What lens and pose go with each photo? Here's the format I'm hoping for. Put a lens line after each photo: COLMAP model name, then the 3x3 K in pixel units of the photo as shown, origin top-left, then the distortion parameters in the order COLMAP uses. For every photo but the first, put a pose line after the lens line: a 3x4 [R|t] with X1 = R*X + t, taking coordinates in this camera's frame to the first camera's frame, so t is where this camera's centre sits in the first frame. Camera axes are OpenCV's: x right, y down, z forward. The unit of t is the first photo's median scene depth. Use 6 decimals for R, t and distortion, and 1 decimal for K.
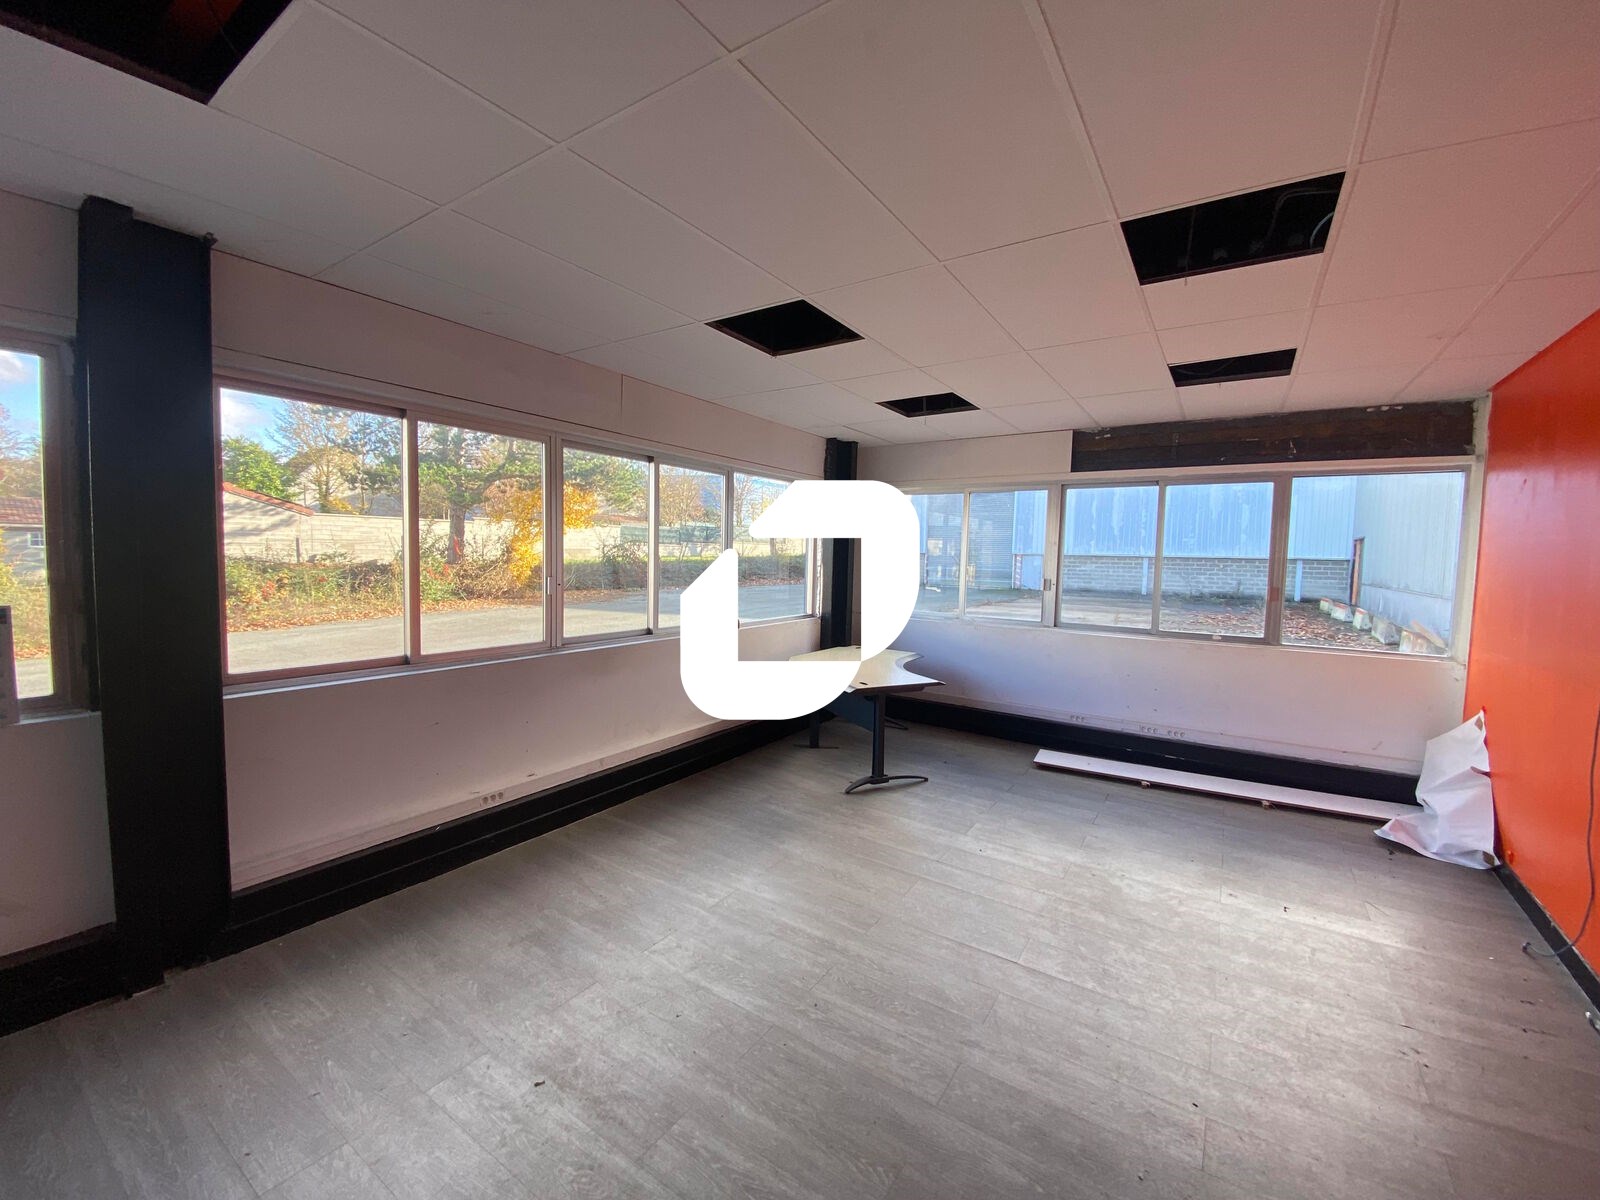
lens RADIAL K [[646.5, 0, 800.0], [0, 646.5, 600.0], [0, 0, 1]] dist [0.023525, -0.024716]
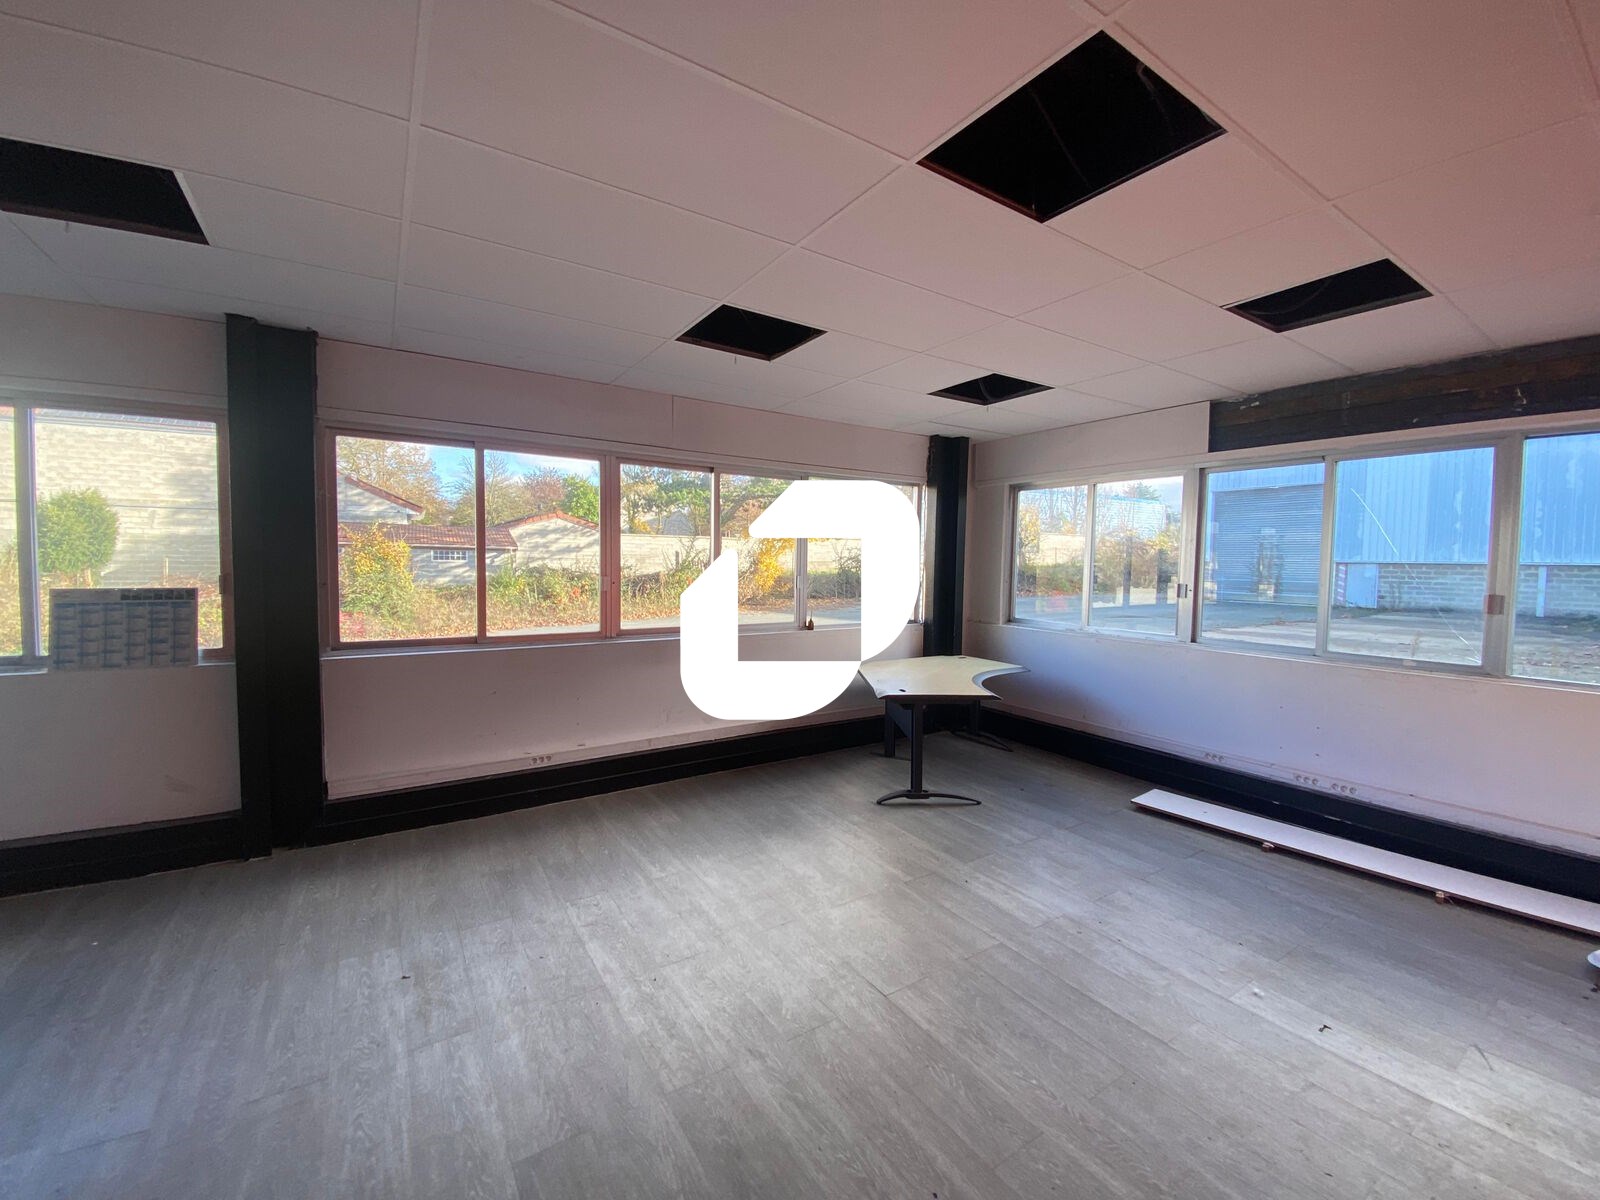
lens RADIAL K [[646.5, 0, 800.0], [0, 646.5, 600.0], [0, 0, 1]] dist [0.023525, -0.024716]
pose [[0.919003, 0.014949, -0.393966, 0.336030], [-0.022505, 0.999641, -0.014566, 0.013964], [0.393607, 0.022253, 0.919010, 0.065673]]
